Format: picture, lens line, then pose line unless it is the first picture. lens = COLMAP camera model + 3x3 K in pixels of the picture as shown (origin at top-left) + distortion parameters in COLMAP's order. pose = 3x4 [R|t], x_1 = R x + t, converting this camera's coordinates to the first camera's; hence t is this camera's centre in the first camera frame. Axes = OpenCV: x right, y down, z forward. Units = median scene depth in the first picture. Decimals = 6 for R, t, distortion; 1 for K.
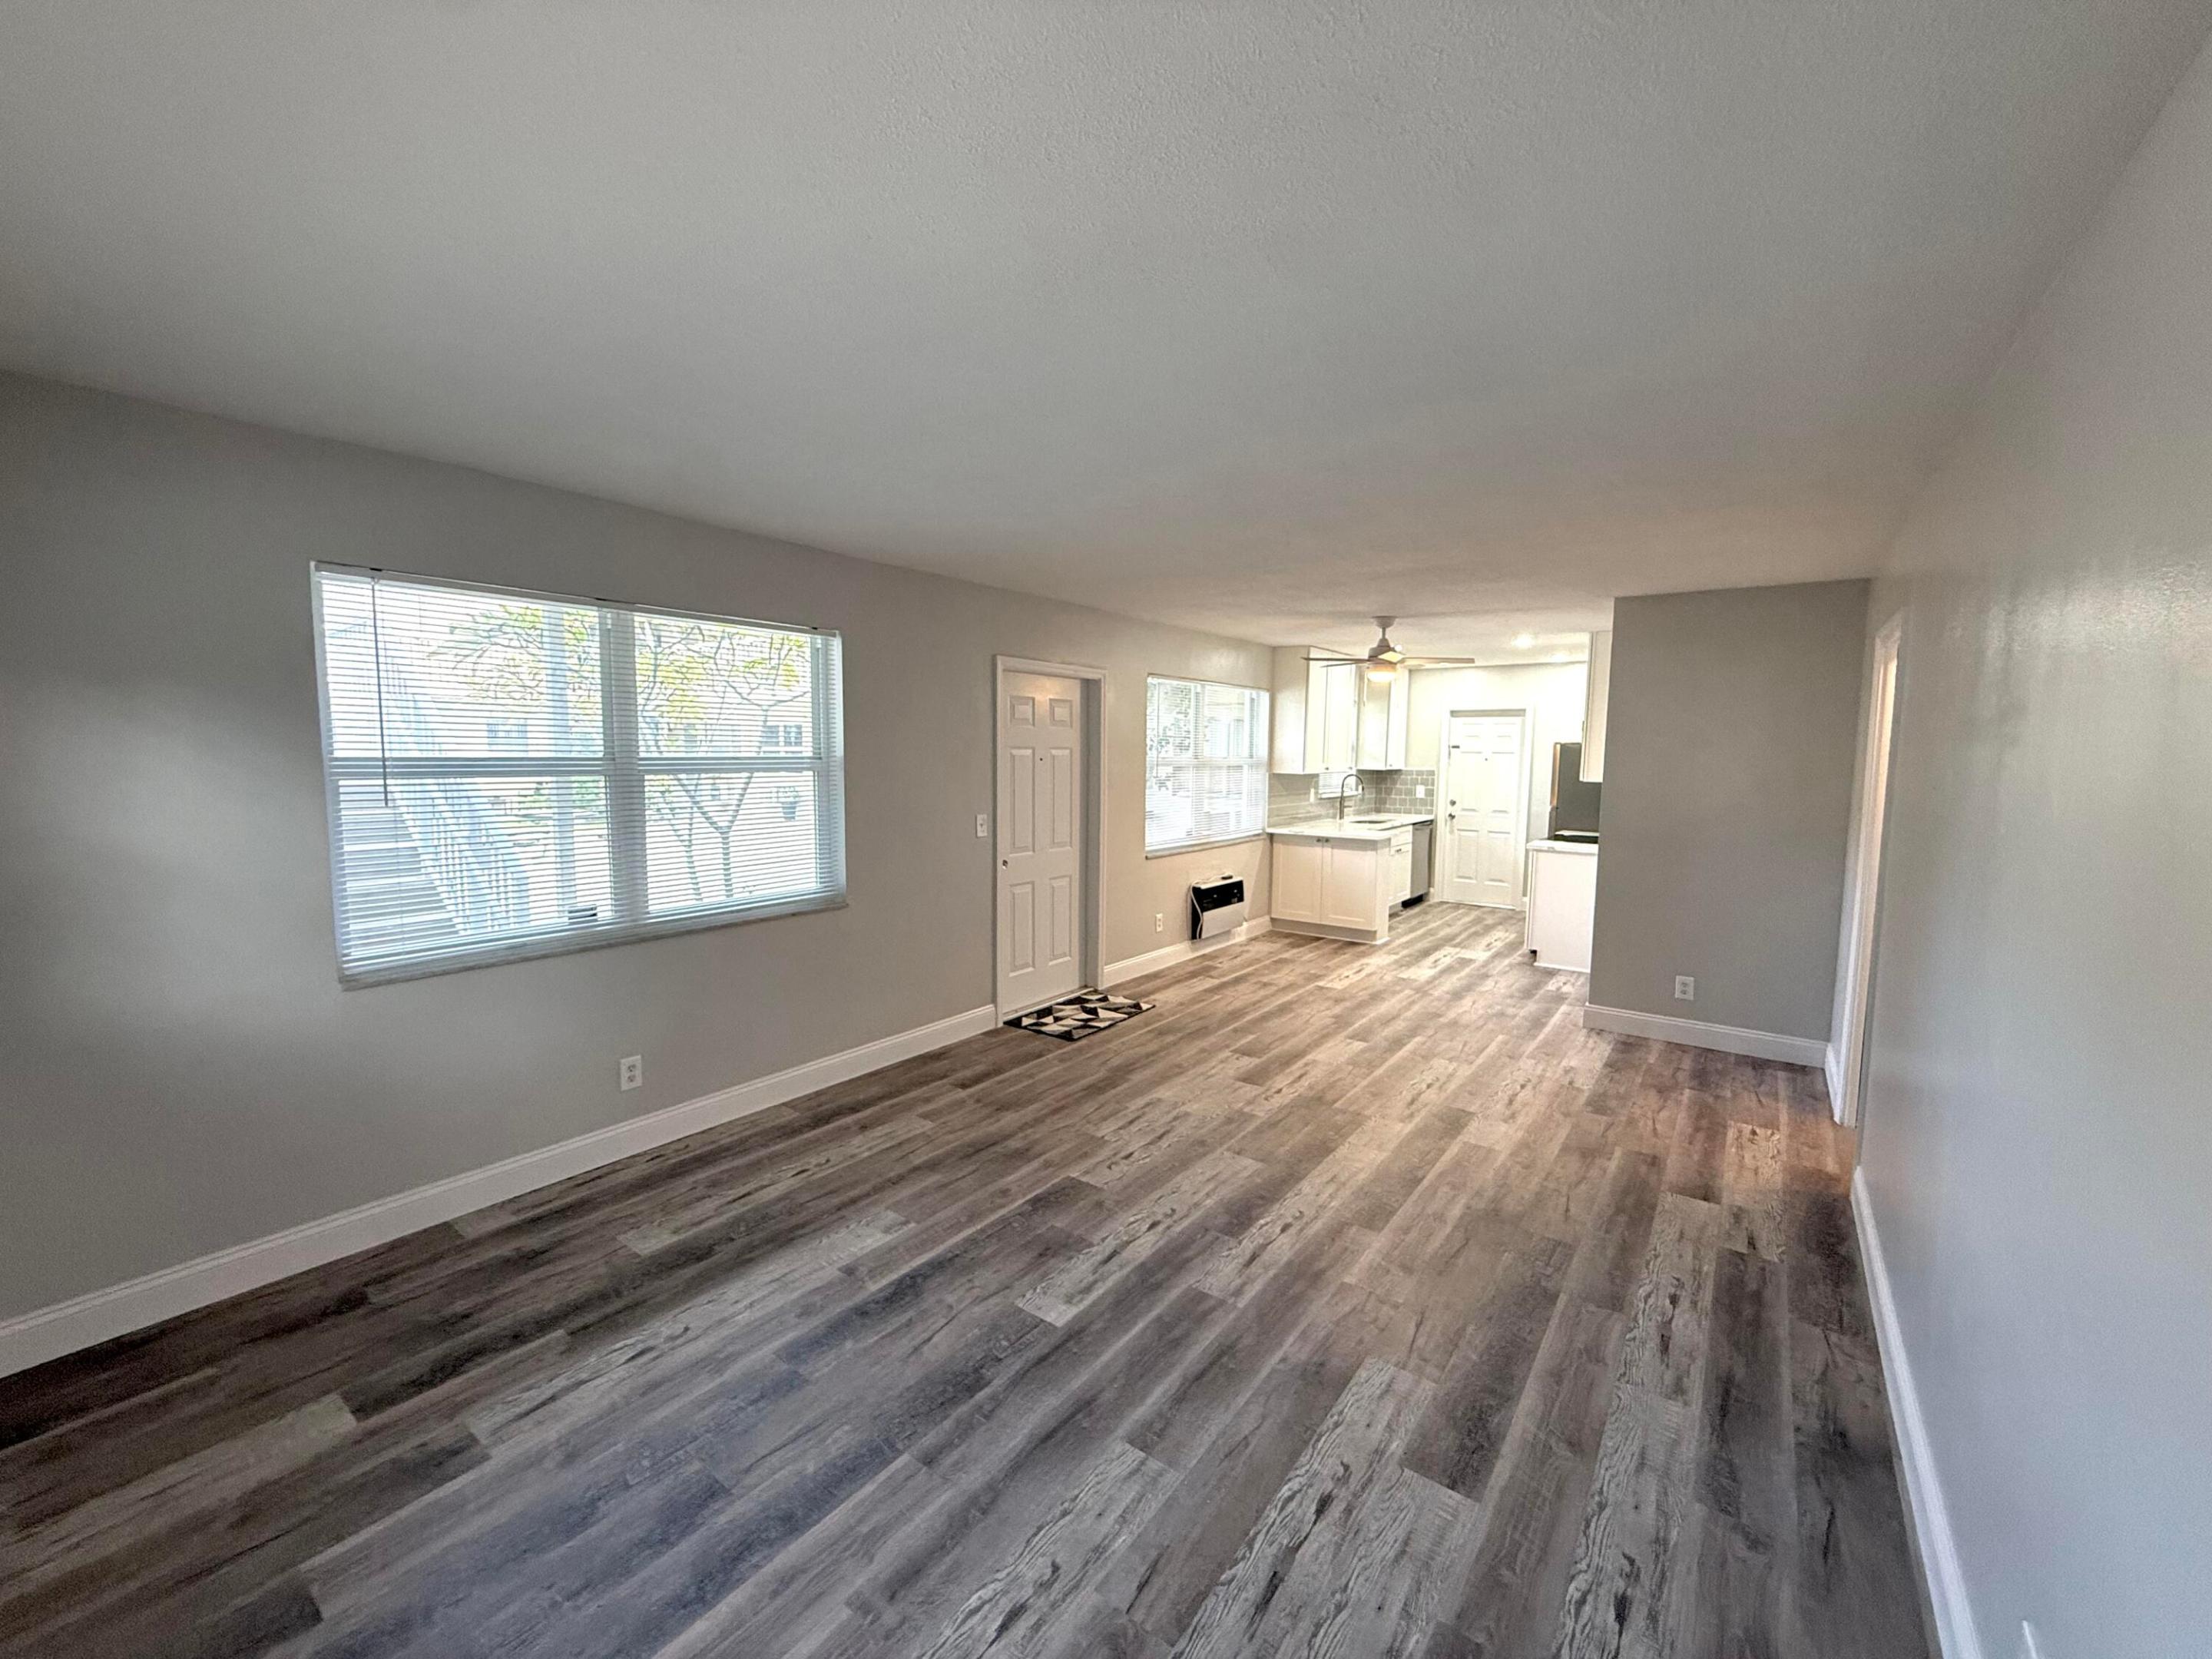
lens RADIAL K [[885.4, 0, 1106.0], [0, 885.4, 829.5], [0, 0, 1]] dist [0.000014, -0.000002]
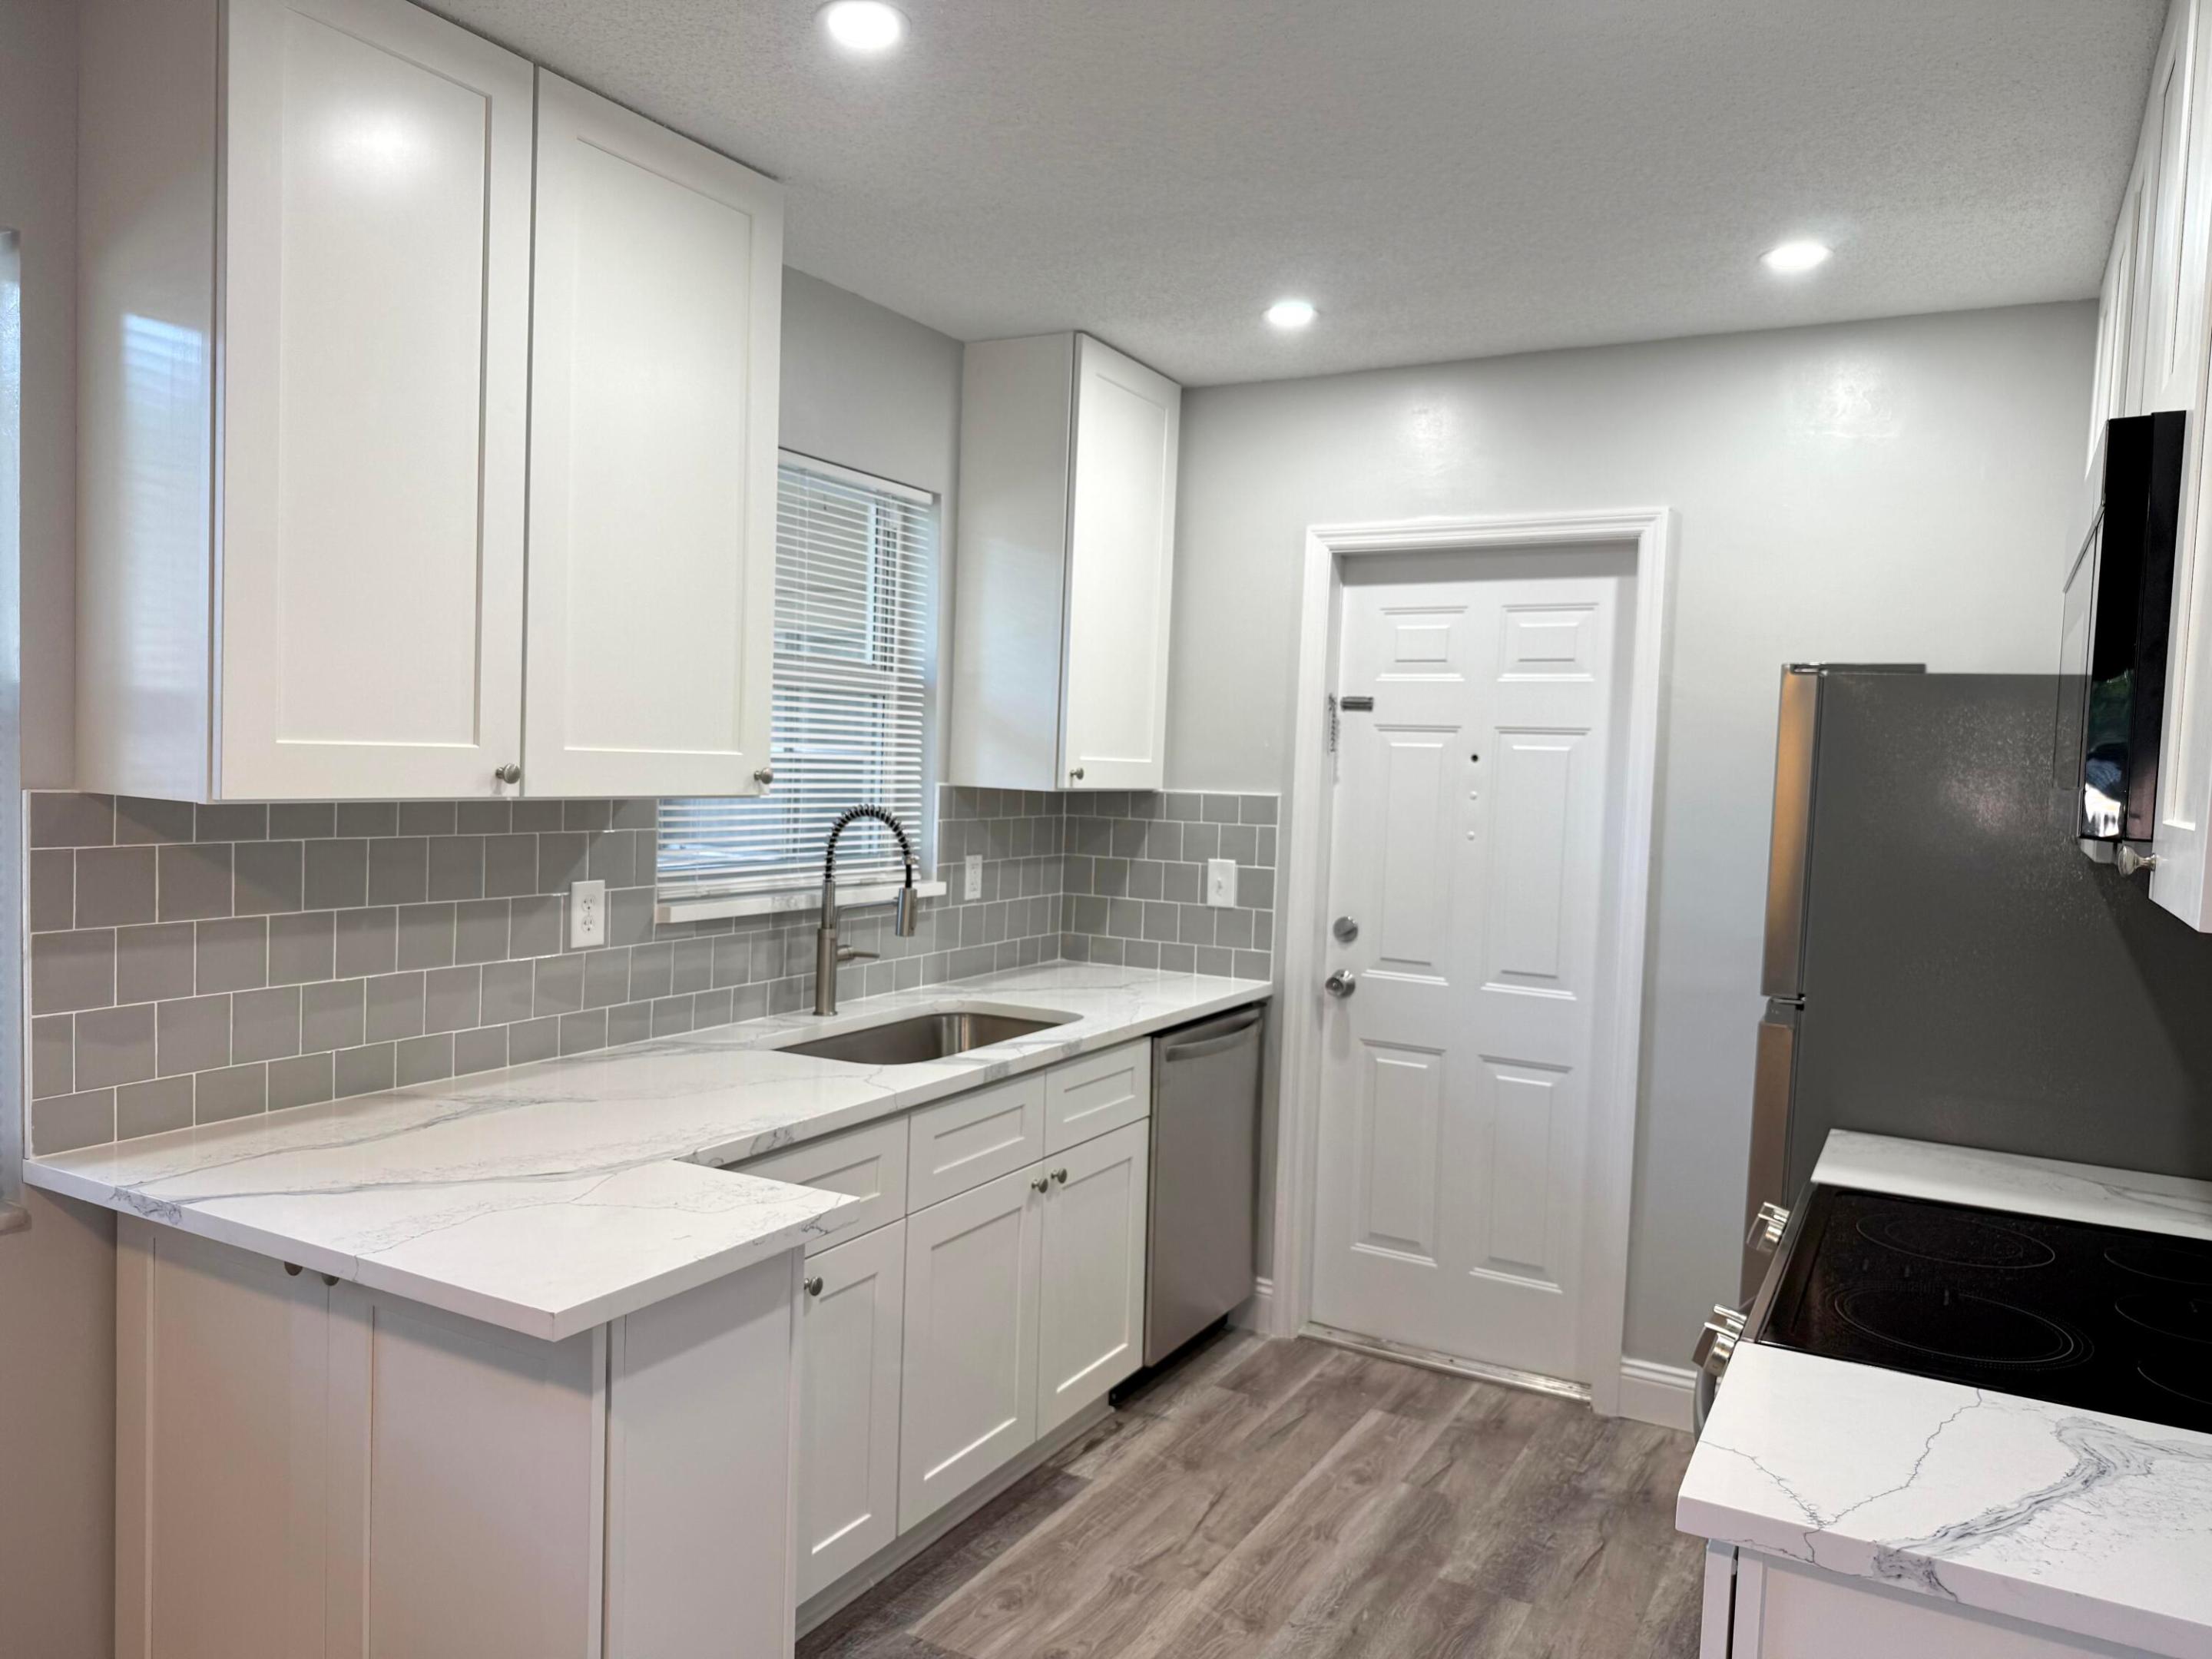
lens RADIAL K [[1545.2, 0, 1106.0], [0, 1545.2, 829.5], [0, 0, 1]] dist [0.001481, 0.000243]
pose [[0.991892, 0.012962, 0.126425, 0.272052], [-0.007313, 0.998958, -0.045050, -0.038400], [-0.126877, 0.043760, 0.990953, 0.584817]]
